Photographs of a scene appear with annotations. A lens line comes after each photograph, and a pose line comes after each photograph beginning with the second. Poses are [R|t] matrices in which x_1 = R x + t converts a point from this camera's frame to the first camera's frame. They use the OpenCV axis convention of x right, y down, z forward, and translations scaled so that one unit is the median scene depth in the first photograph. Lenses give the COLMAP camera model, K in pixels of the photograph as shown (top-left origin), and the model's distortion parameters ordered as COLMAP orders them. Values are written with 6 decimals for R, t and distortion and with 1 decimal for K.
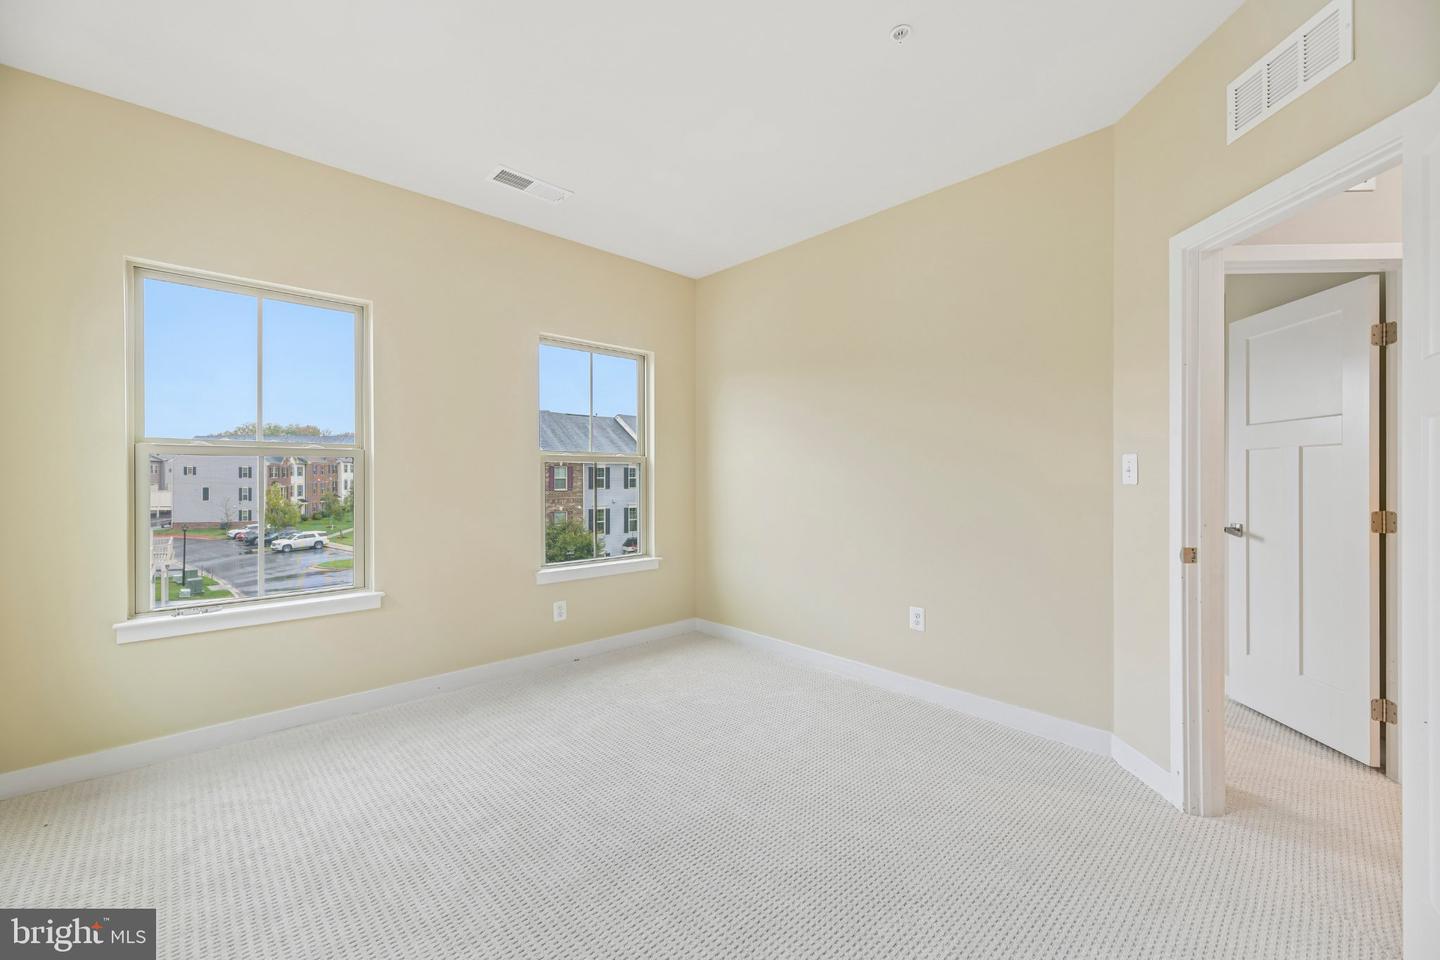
lens RADIAL K [[577.7, 0, 724.6], [0, 577.7, 478.6], [0, 0, 1]] dist [0.010649, -0.006542]
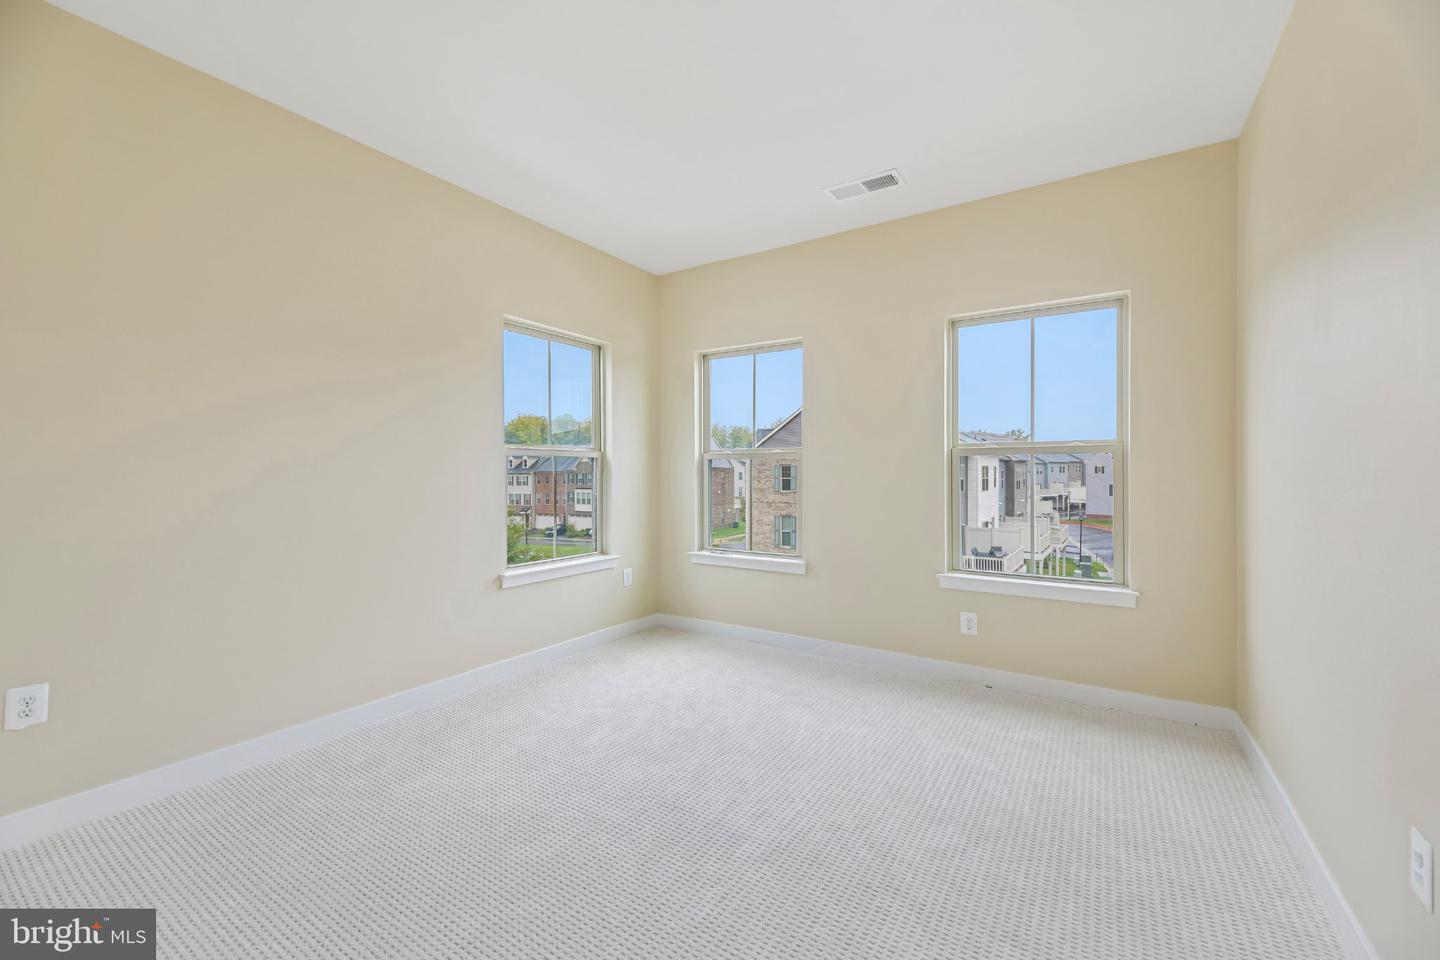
lens RADIAL K [[572.1, 0, 723.9], [0, 572.1, 475.0], [0, 0, 1]] dist [-0.000342, -0.000007]
pose [[0.234361, 0.001391, -0.972149, 0.511621], [-0.005186, 0.999987, 0.000181, 0.003331], [0.972136, 0.004999, 0.234365, 0.456466]]
